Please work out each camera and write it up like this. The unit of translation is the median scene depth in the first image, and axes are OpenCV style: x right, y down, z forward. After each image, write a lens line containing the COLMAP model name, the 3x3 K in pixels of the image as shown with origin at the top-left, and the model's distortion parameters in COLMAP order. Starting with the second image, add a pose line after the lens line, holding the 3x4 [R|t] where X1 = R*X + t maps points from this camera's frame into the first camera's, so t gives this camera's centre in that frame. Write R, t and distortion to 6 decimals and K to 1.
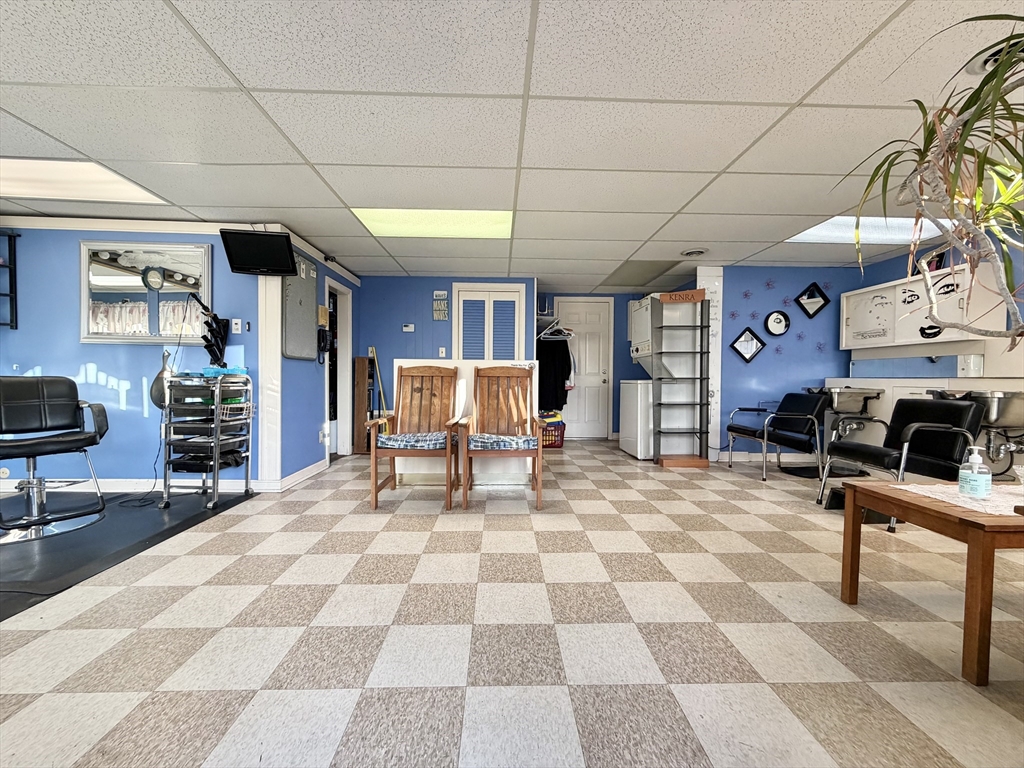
lens RADIAL K [[408.6, 0, 511.5], [0, 408.6, 381.7], [0, 0, 1]] dist [0.002669, -0.000694]
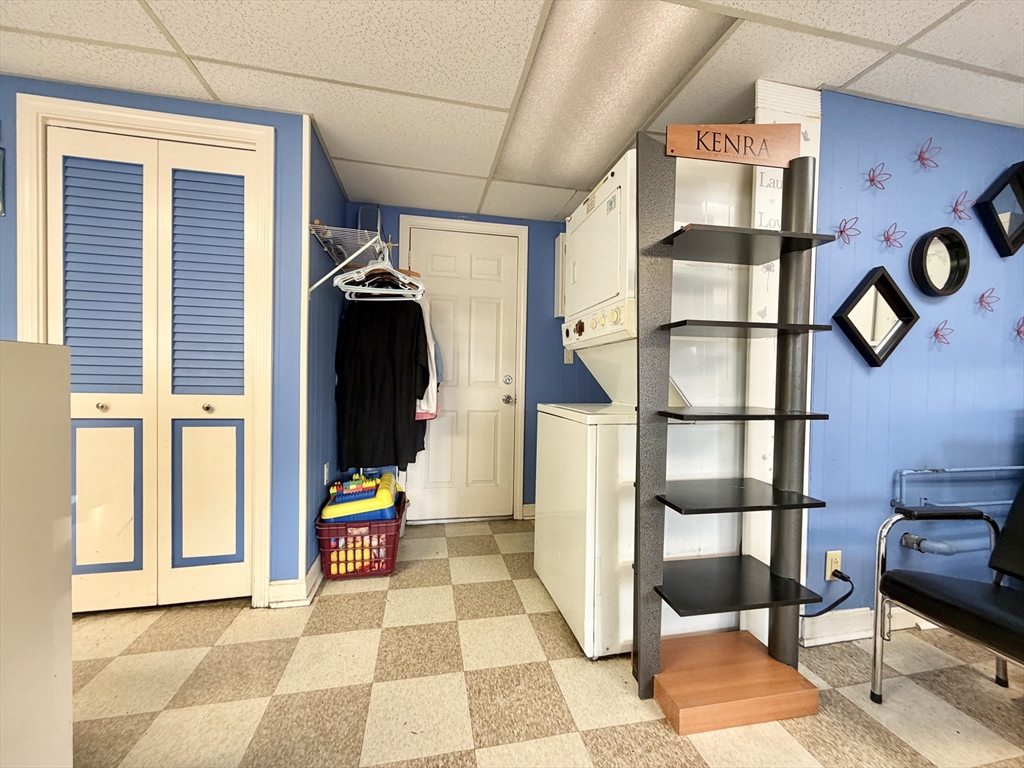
lens RADIAL K [[408.6, 0, 509.1], [0, 408.6, 384.9], [0, 0, 1]] dist [0.002669, -0.000694]
pose [[0.984106, 0.008505, 0.177380, 0.257837], [-0.009626, 0.999939, 0.005459, -0.037837], [-0.177323, -0.007080, 0.984127, 0.937711]]
